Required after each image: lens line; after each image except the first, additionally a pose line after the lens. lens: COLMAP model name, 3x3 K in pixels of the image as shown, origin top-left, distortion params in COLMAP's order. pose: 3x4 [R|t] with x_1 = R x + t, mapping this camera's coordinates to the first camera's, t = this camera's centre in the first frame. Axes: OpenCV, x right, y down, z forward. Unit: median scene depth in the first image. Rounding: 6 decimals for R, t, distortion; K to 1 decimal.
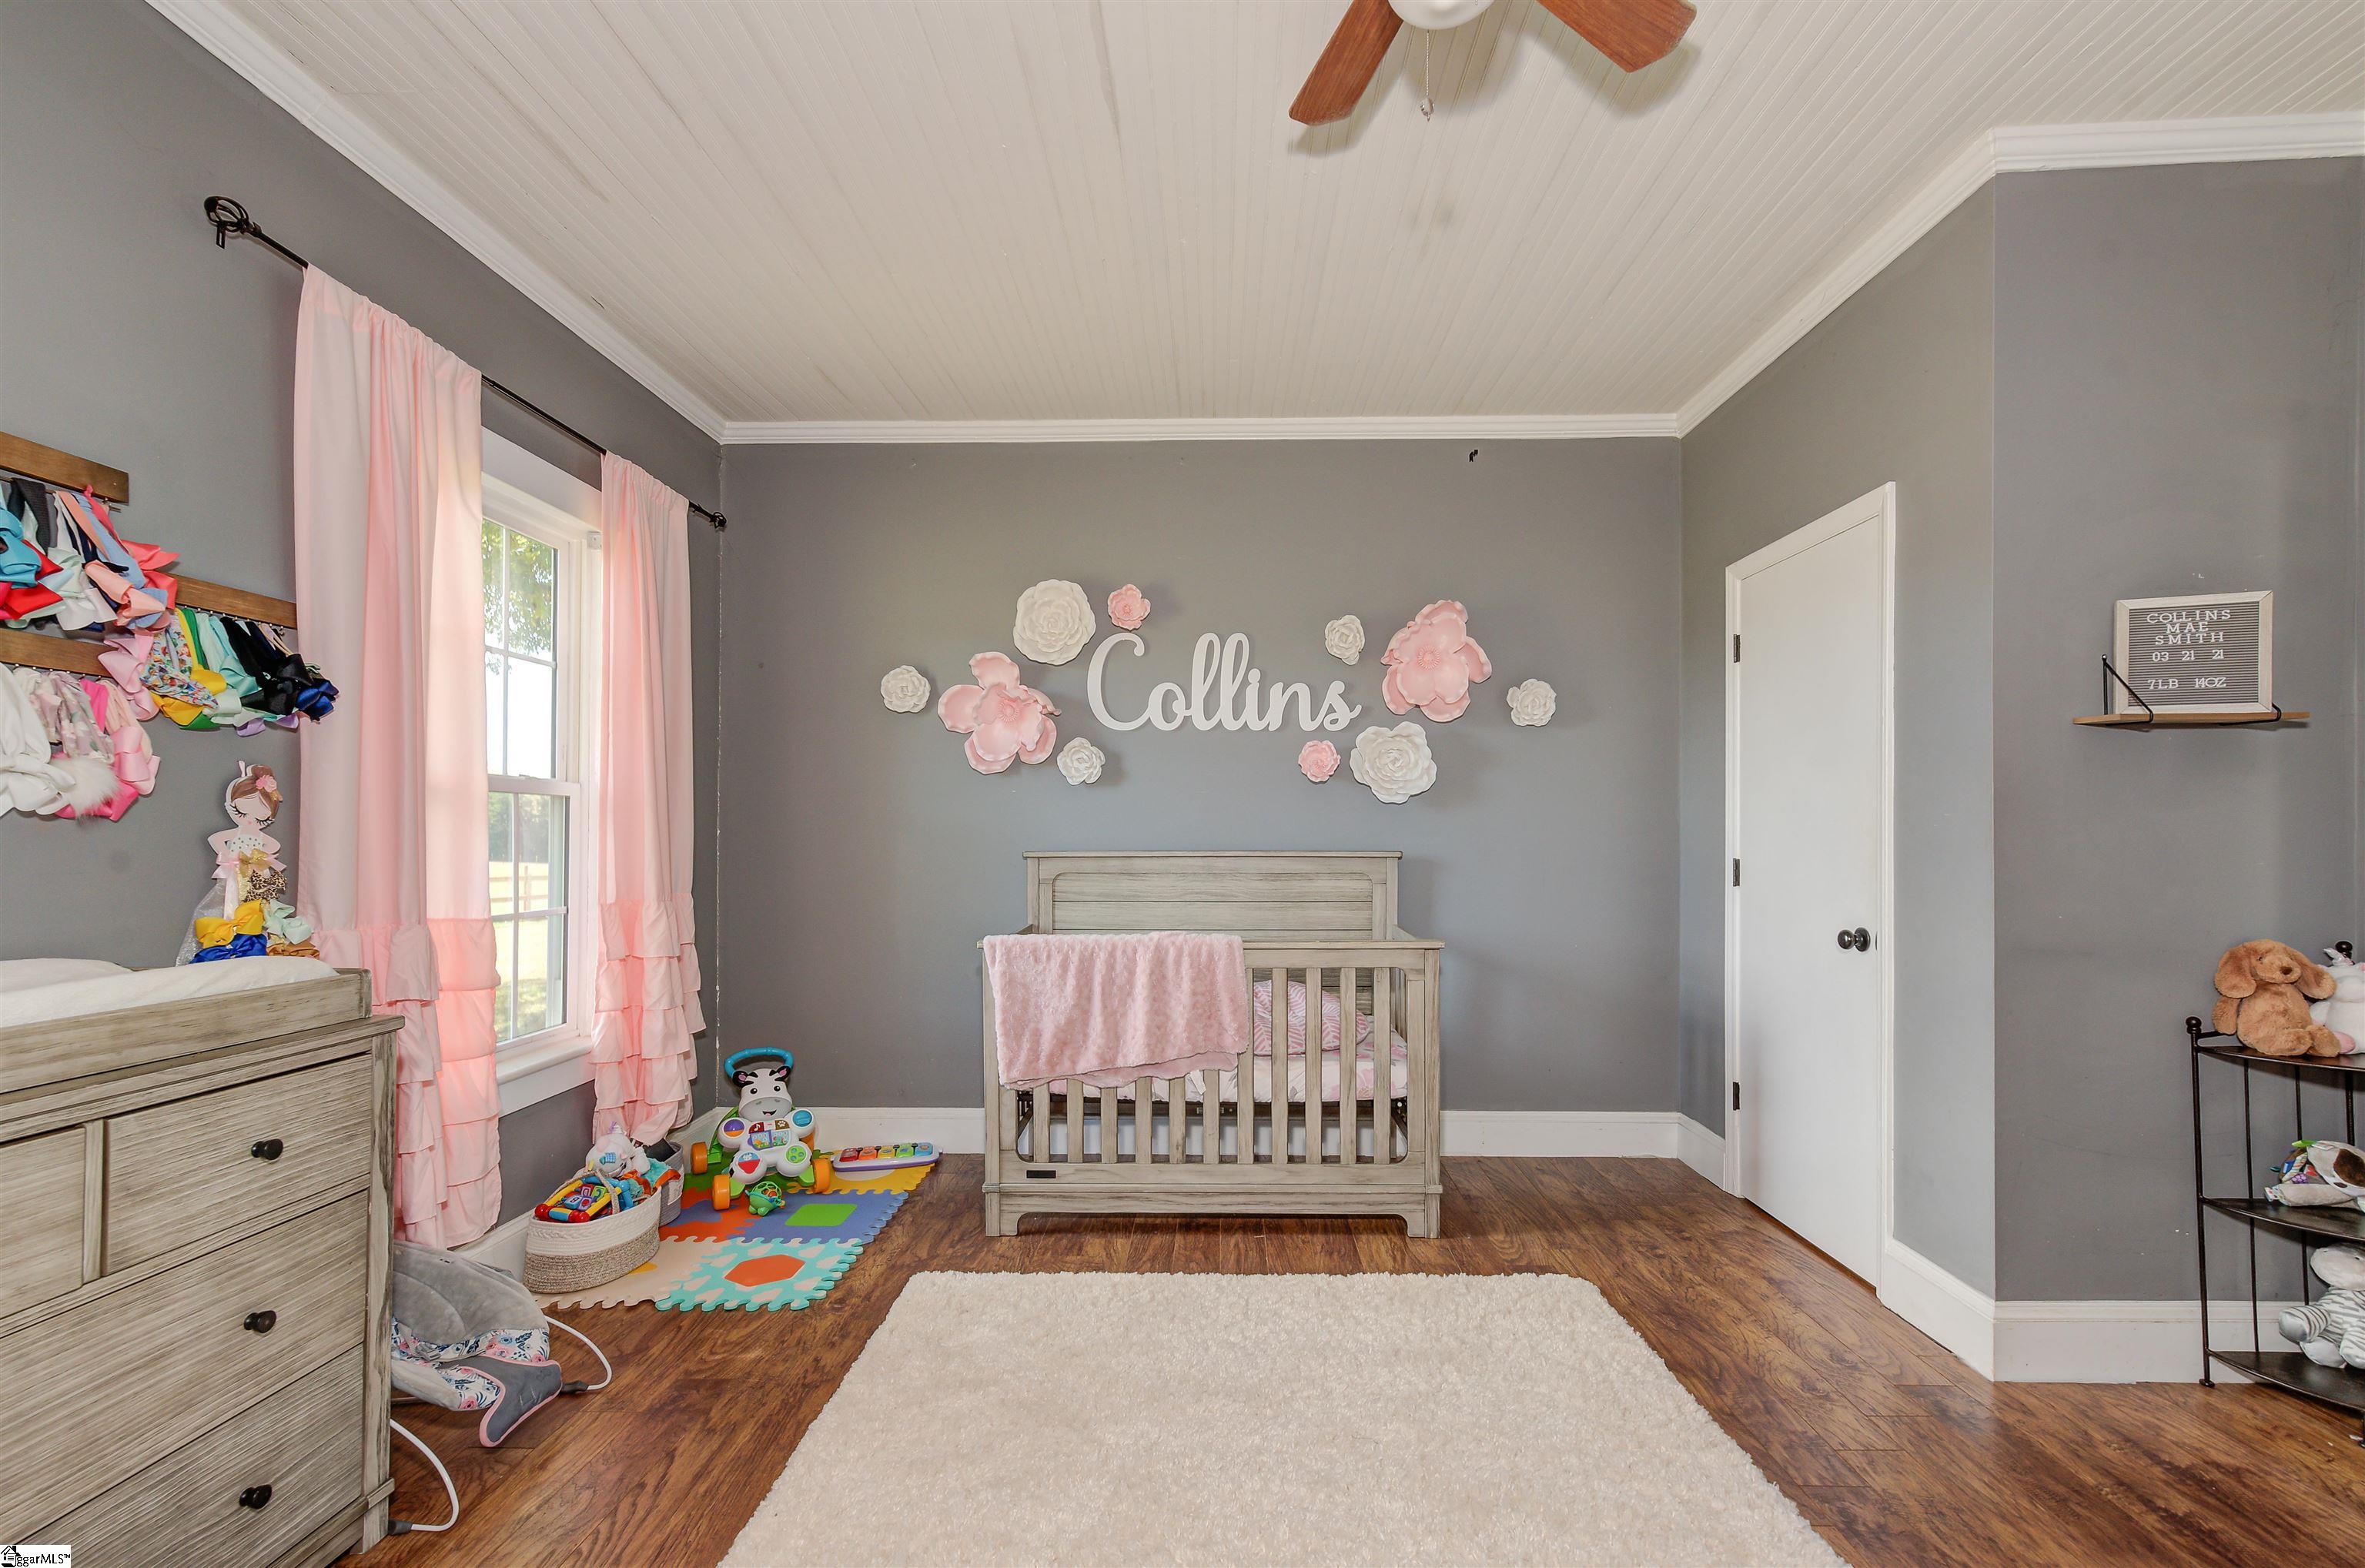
lens RADIAL K [[1039.8, 0, 1113.9], [0, 1039.8, 832.8], [0, 0, 1]] dist [-0.004038, -0.002379]
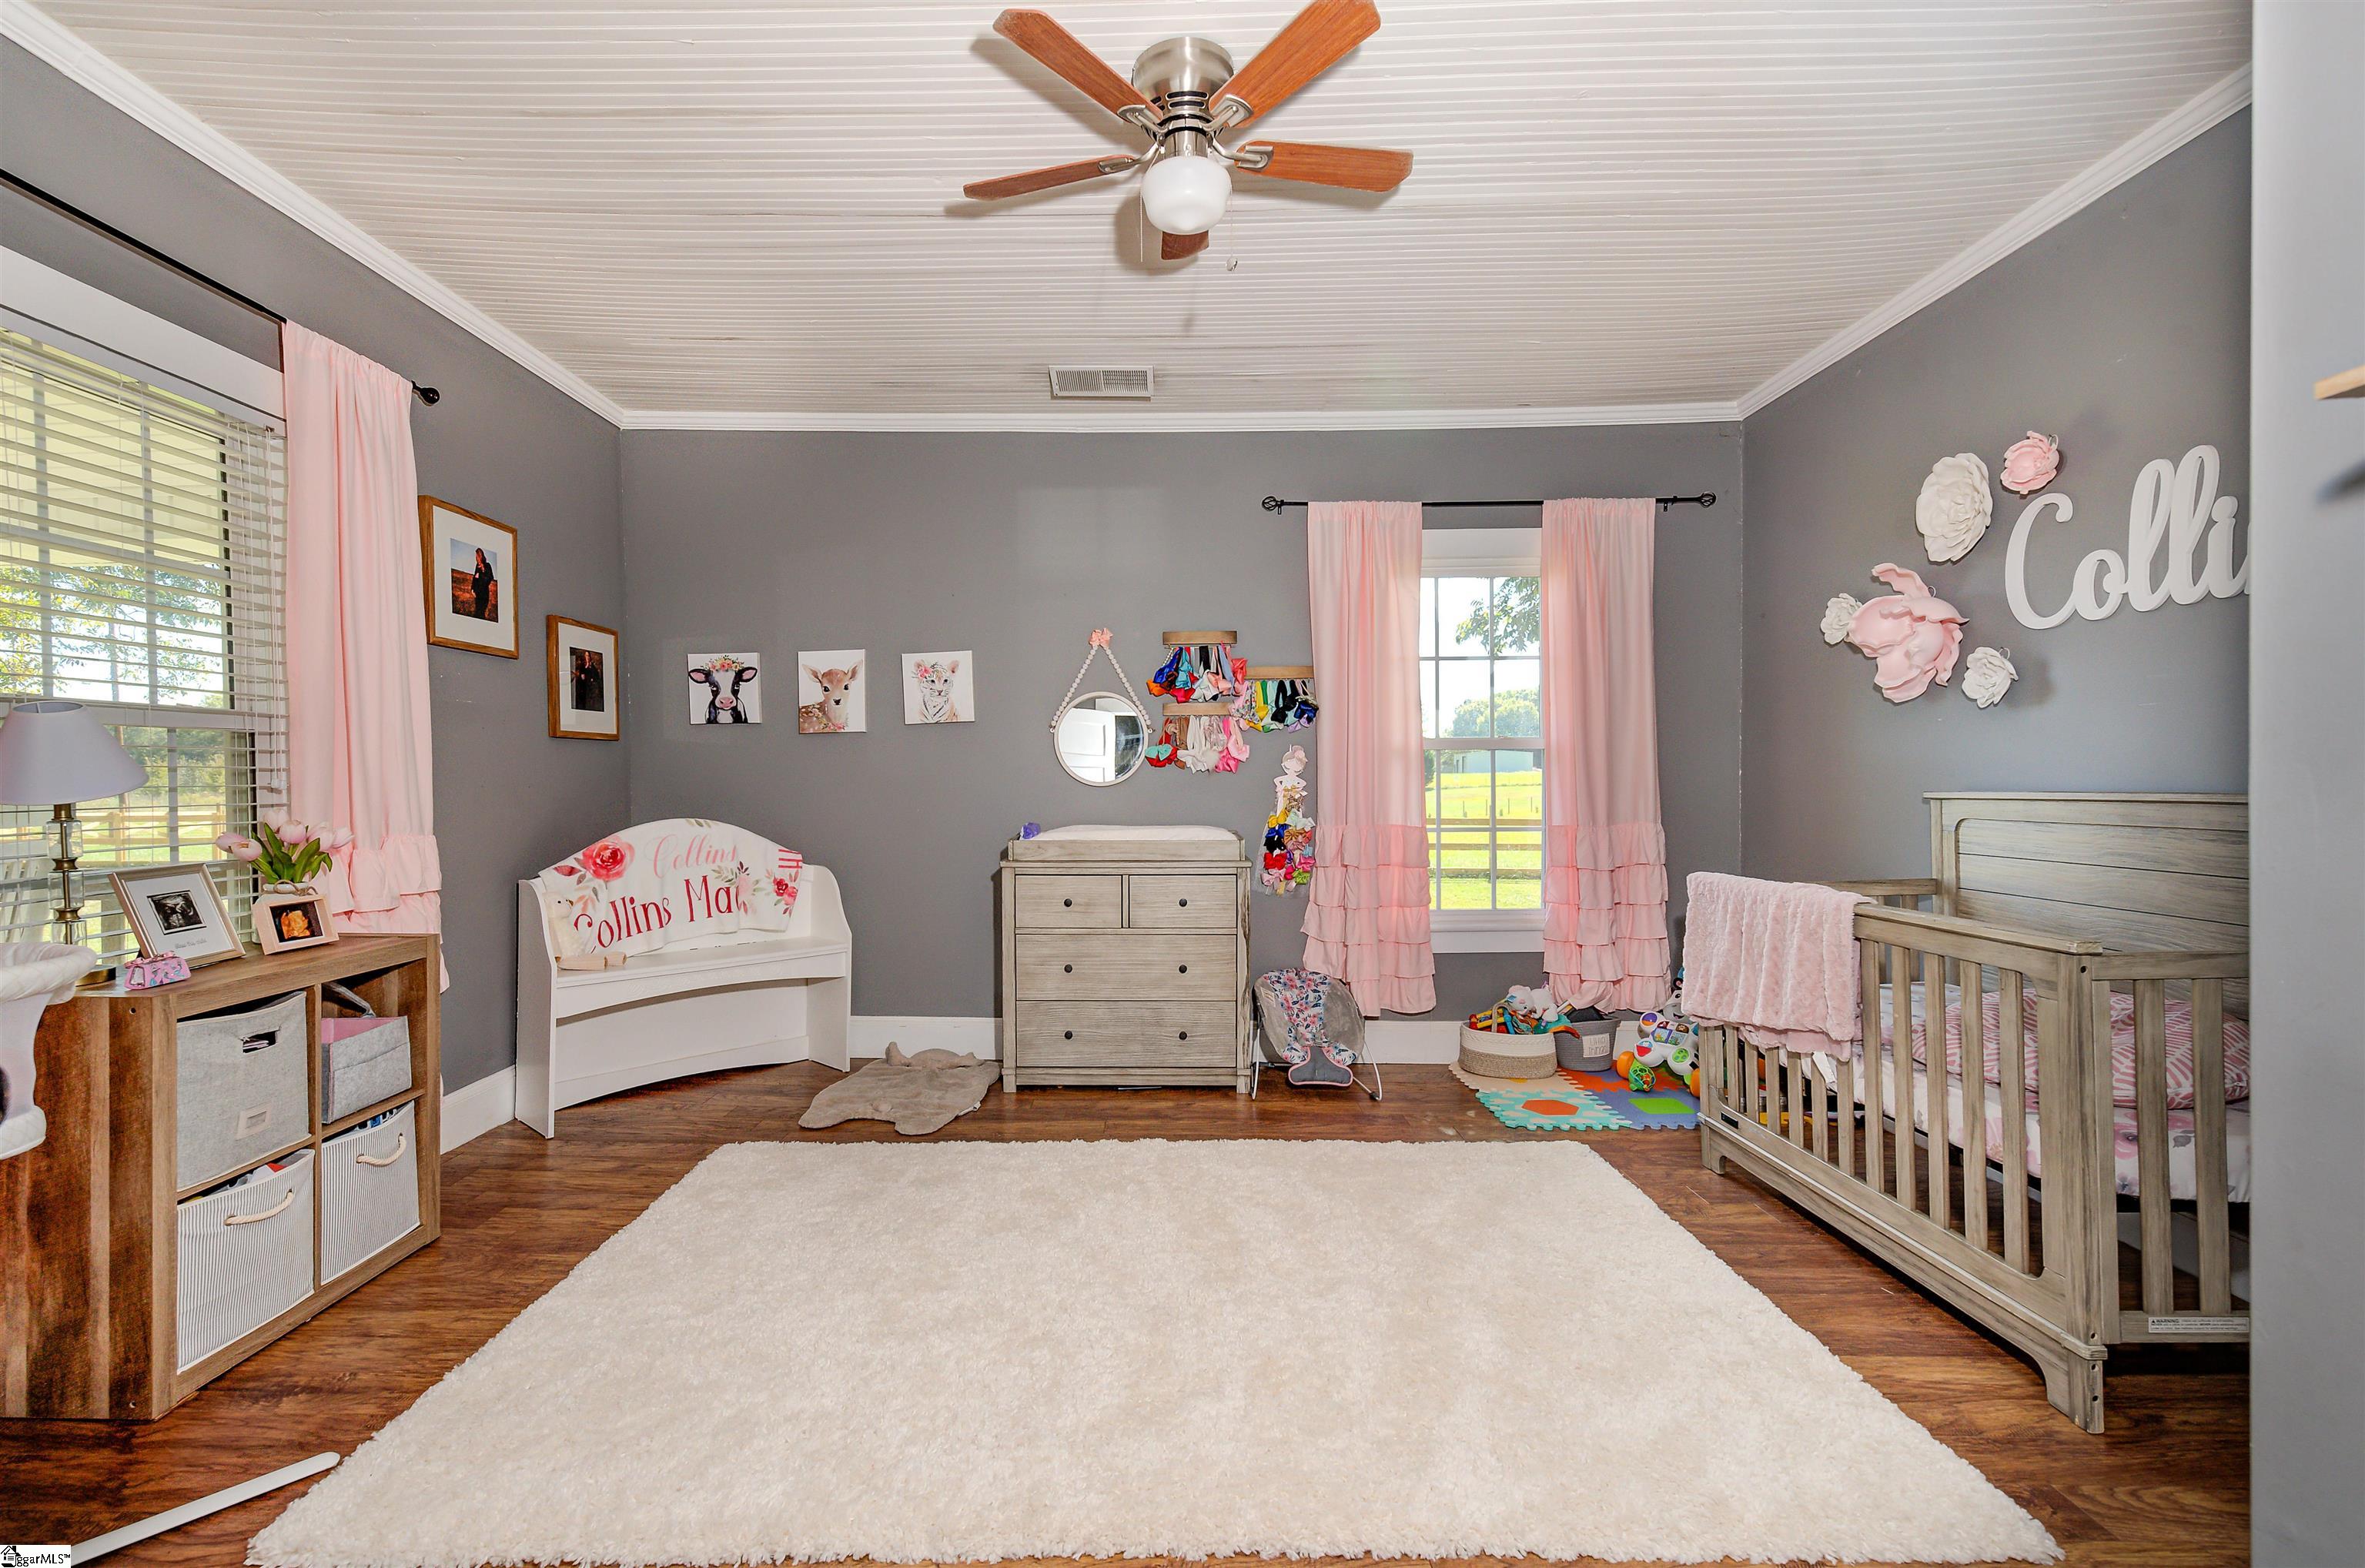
lens RADIAL K [[1039.8, 0, 1170.7], [0, 1039.8, 775.4], [0, 0, 1]] dist [-0.004038, -0.002379]
pose [[0.035014, -0.003839, -0.999379, 0.886466], [0.013462, 0.999904, -0.003370, -0.000508], [0.999296, -0.013335, 0.035063, 0.444429]]
